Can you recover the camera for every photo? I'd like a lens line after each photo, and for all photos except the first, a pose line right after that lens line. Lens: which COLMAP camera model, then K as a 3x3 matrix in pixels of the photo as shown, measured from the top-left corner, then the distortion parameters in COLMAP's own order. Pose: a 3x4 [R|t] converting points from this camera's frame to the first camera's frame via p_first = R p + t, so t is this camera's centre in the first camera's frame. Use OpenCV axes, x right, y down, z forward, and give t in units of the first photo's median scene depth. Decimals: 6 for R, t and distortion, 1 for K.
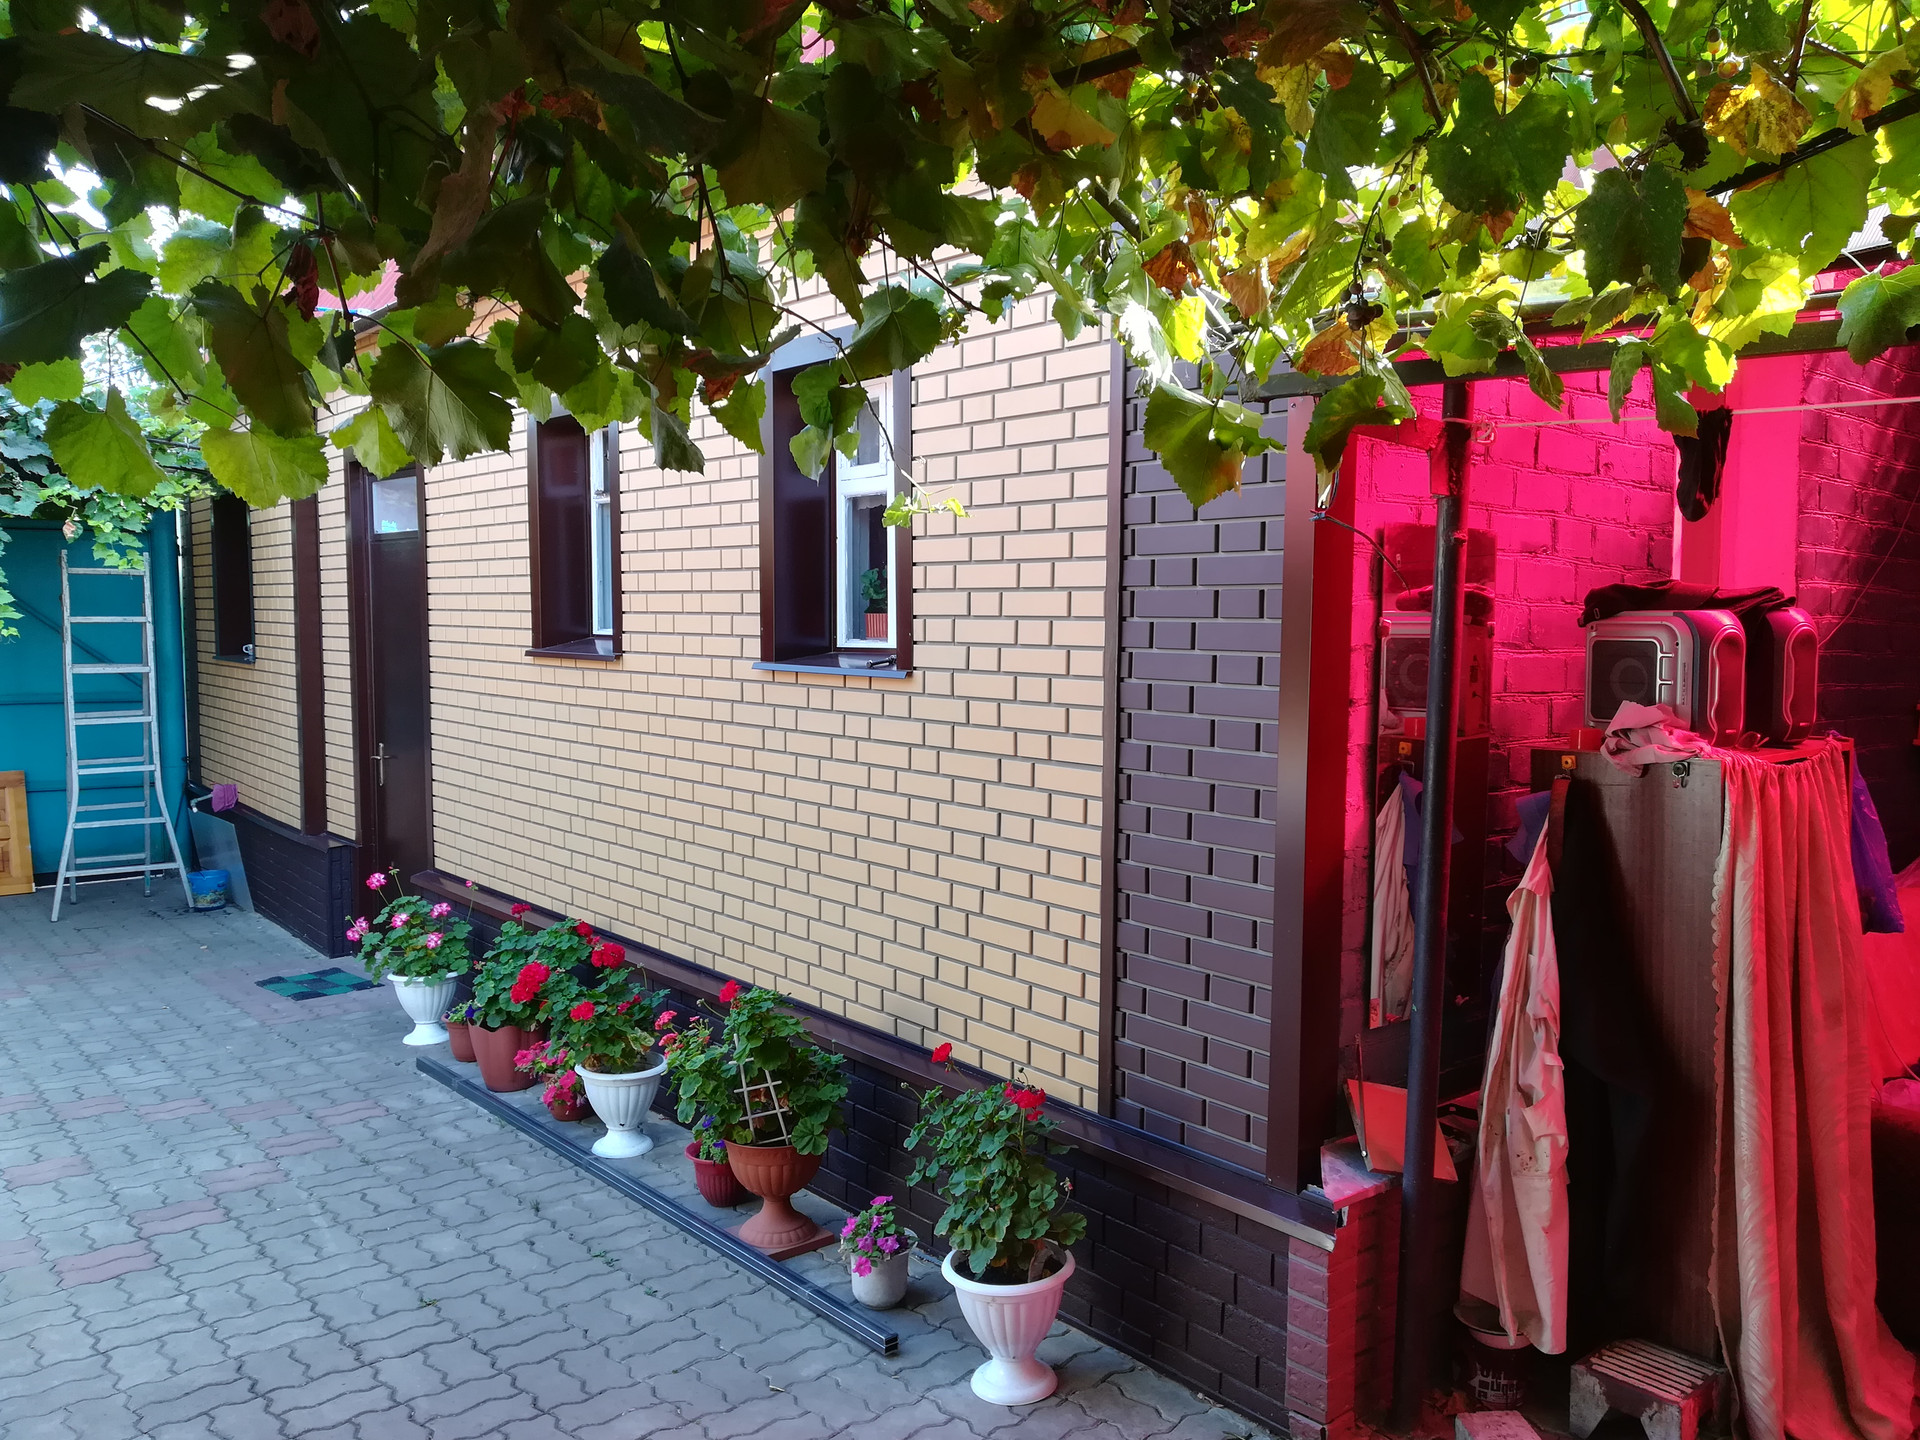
lens RADIAL K [[1469.6, 0, 960.0], [0, 1469.6, 720.0], [0, 0, 1]] dist [0.037840, -0.059771]
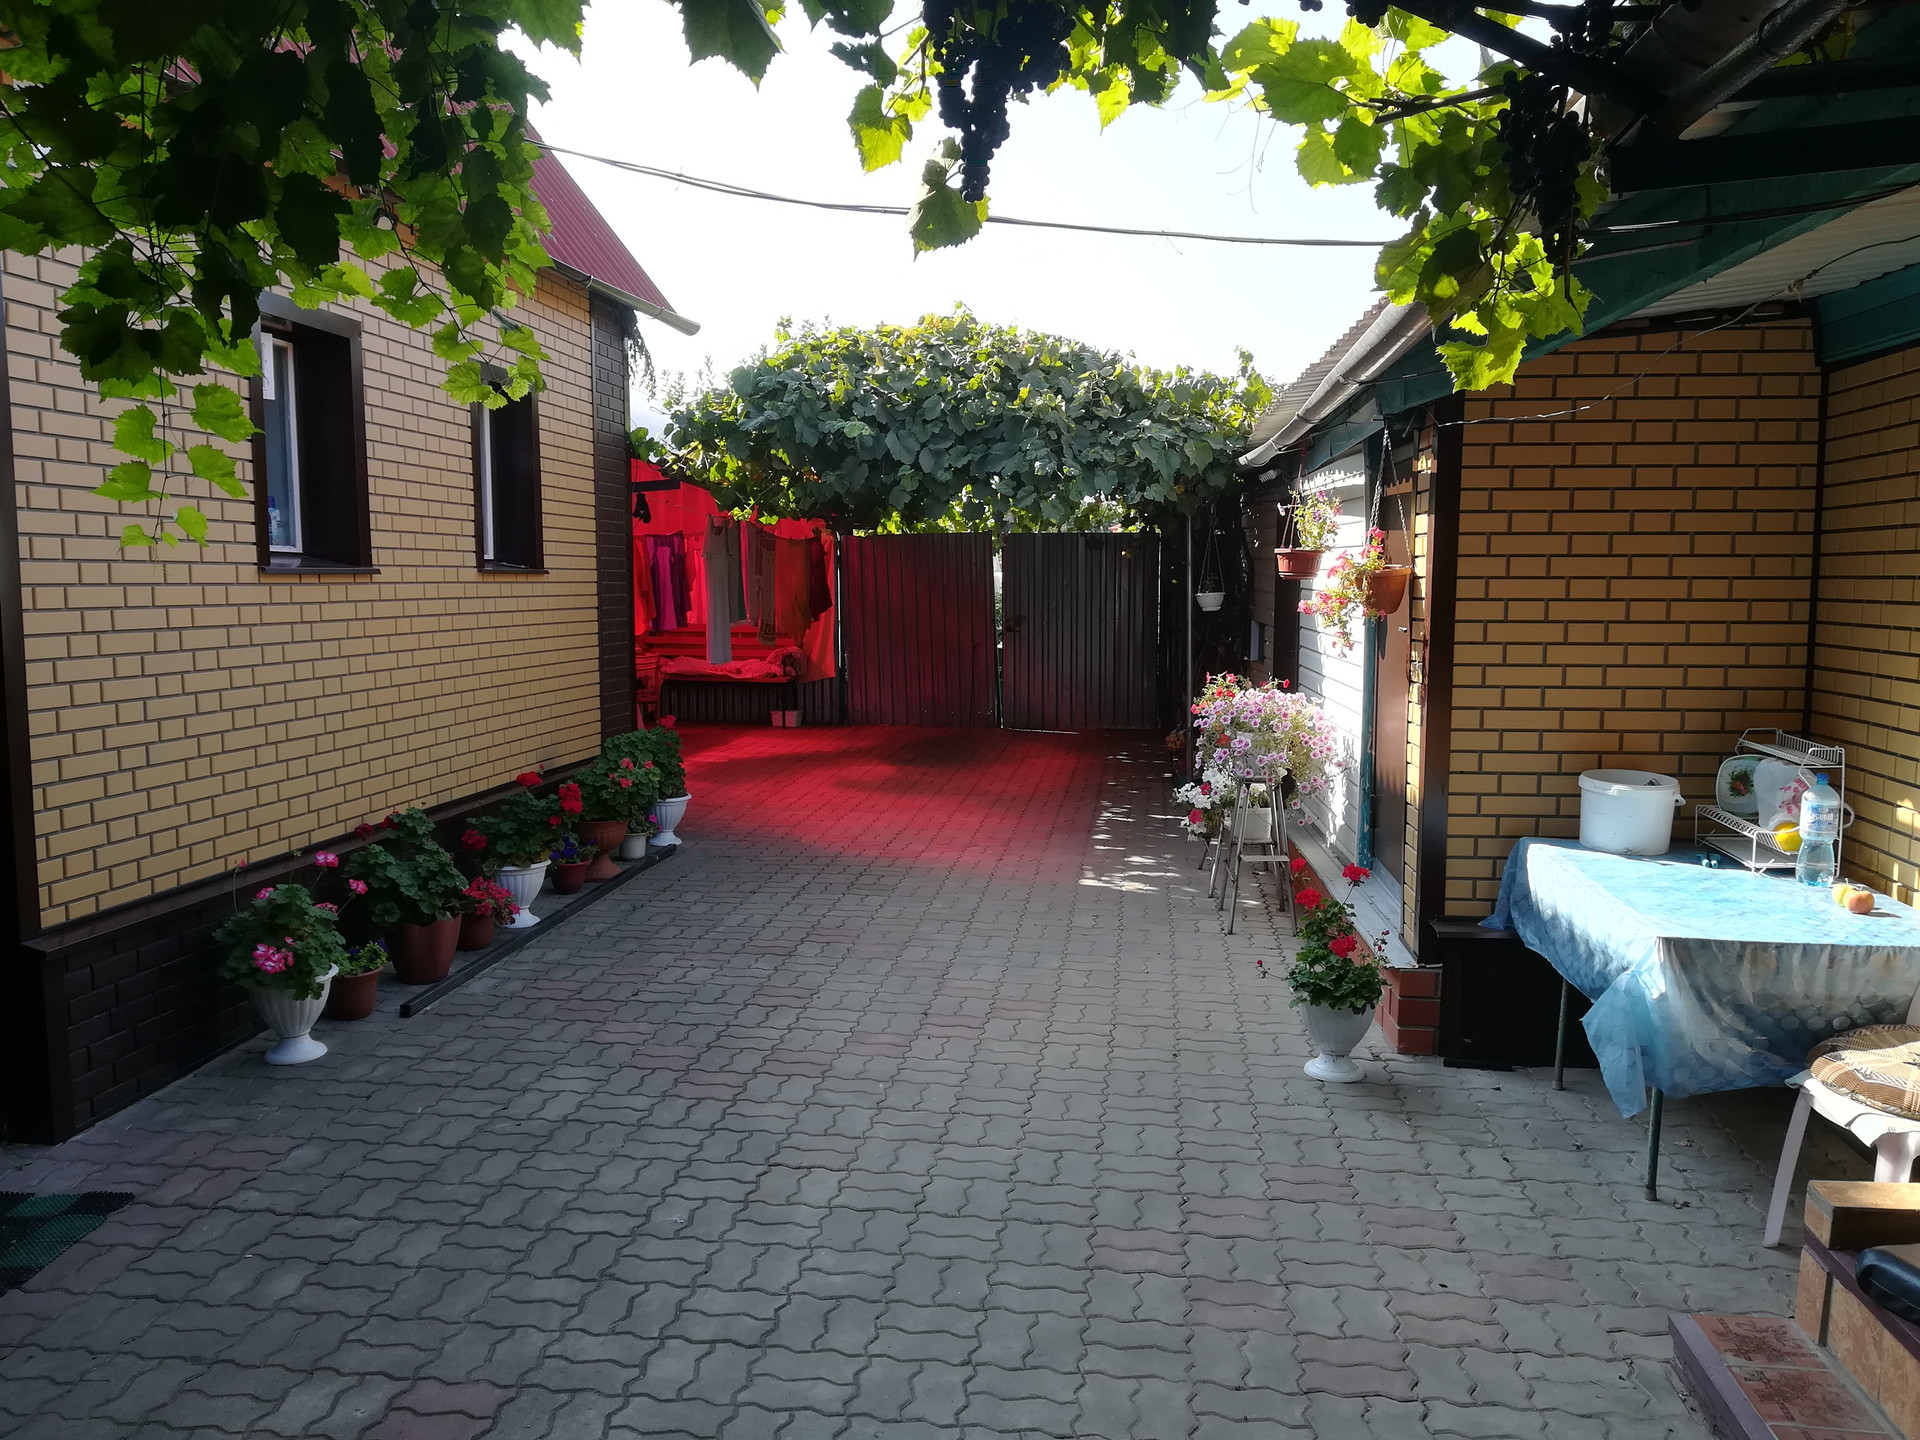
lens RADIAL K [[1469.6, 0, 960.0], [0, 1469.6, 720.0], [0, 0, 1]] dist [0.037840, -0.059771]
pose [[-0.673978, -0.066887, 0.735718, -1.382580], [0.062600, 0.987140, 0.147092, -0.068432], [-0.736095, 0.145193, -0.661123, 1.450974]]
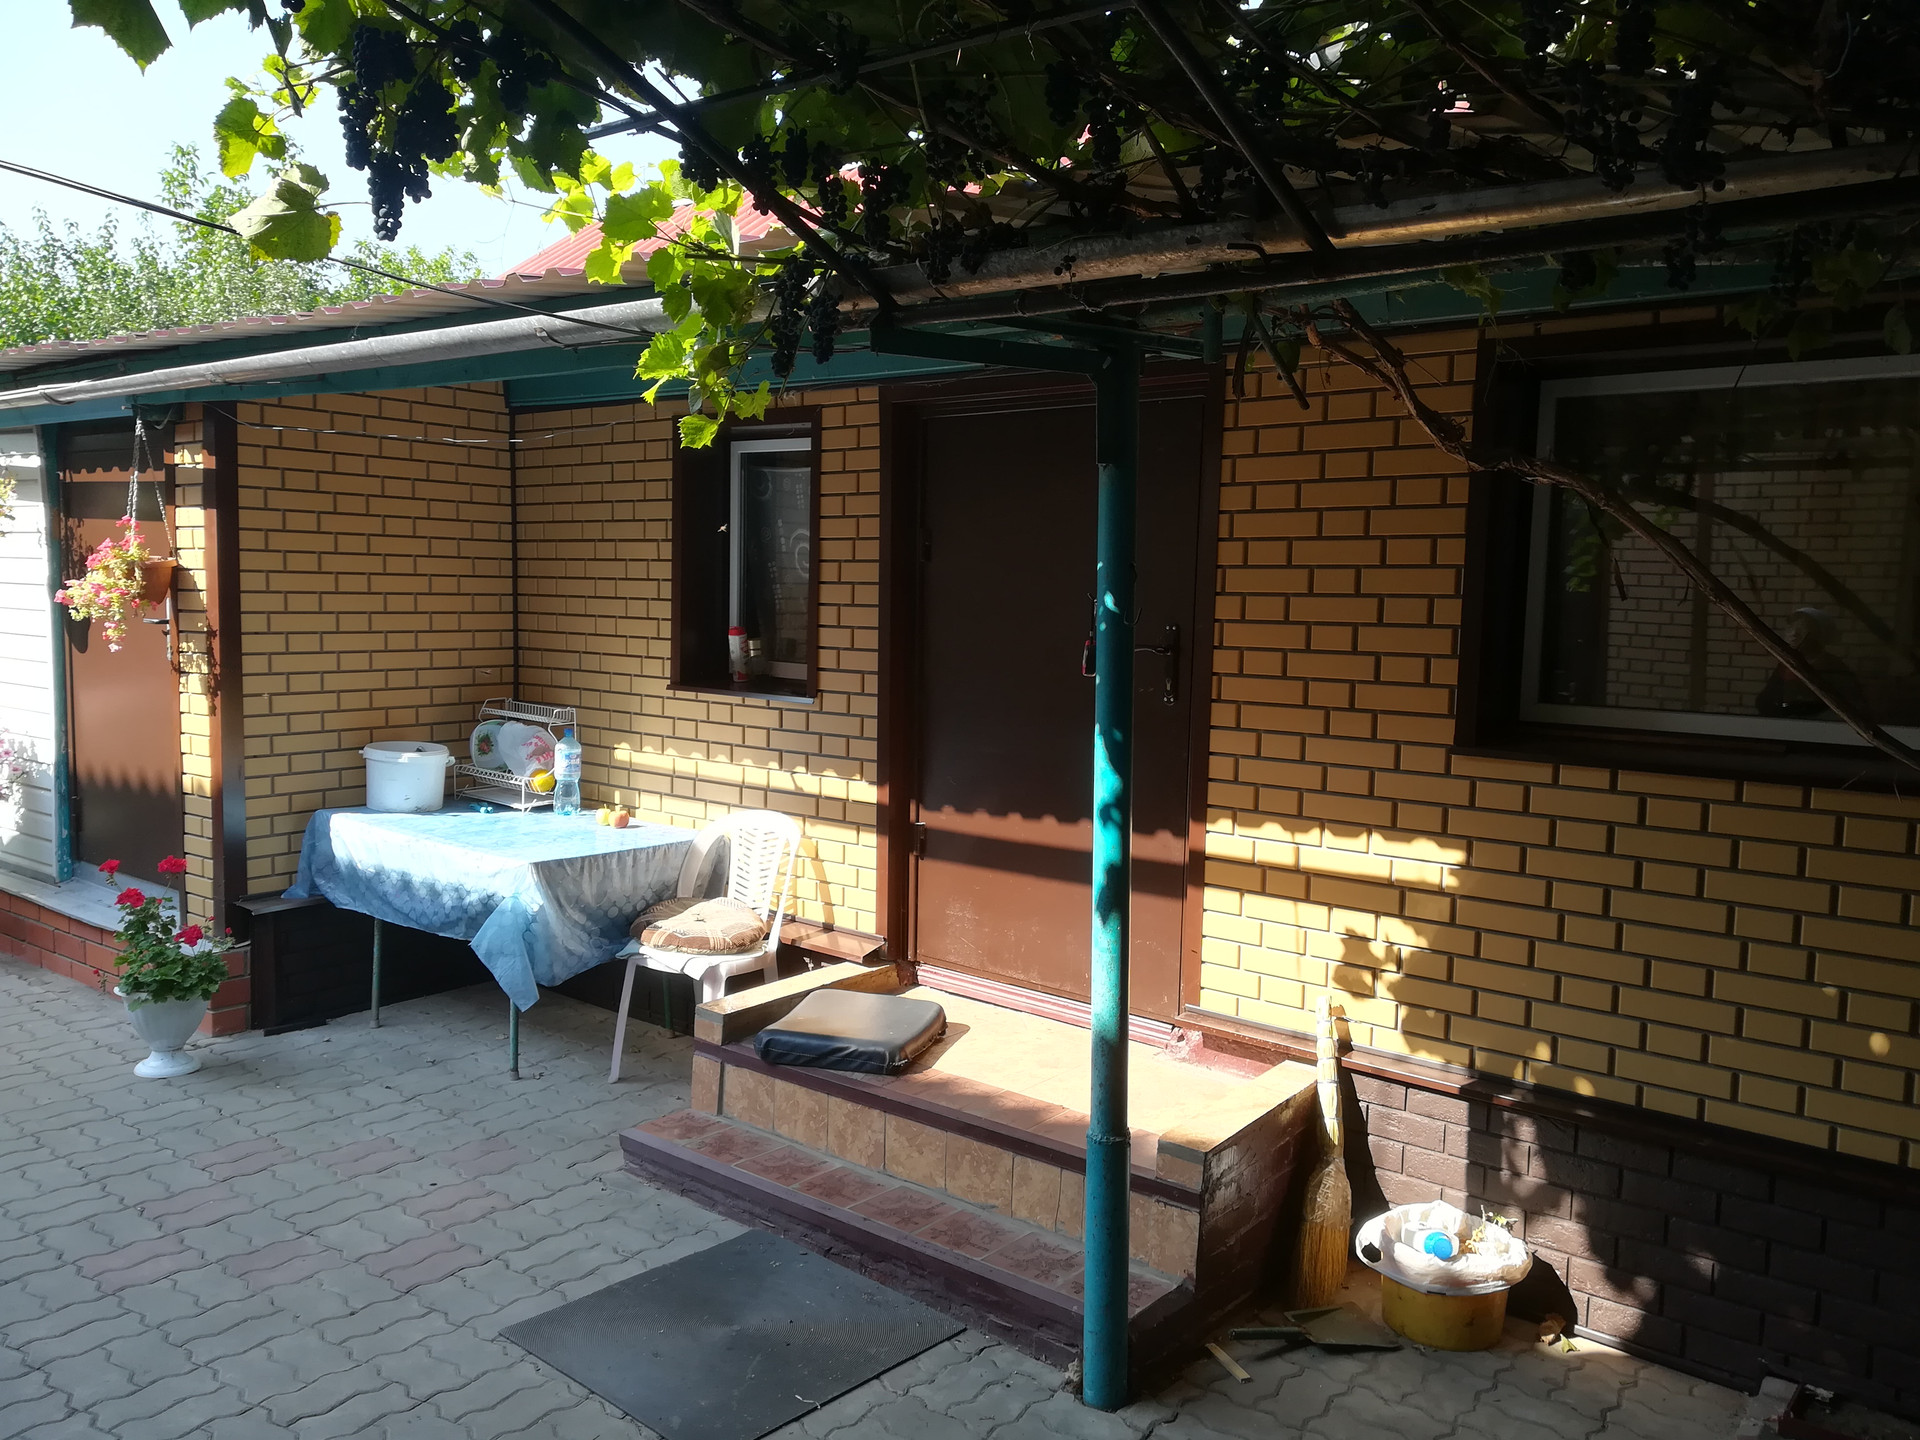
lens RADIAL K [[1469.6, 0, 960.0], [0, 1469.6, 720.0], [0, 0, 1]] dist [0.037840, -0.059771]
pose [[-0.984475, 0.000087, -0.175527, -1.104629], [-0.030206, 0.984998, 0.169902, -0.091252], [0.172908, 0.172566, -0.969703, 1.730415]]
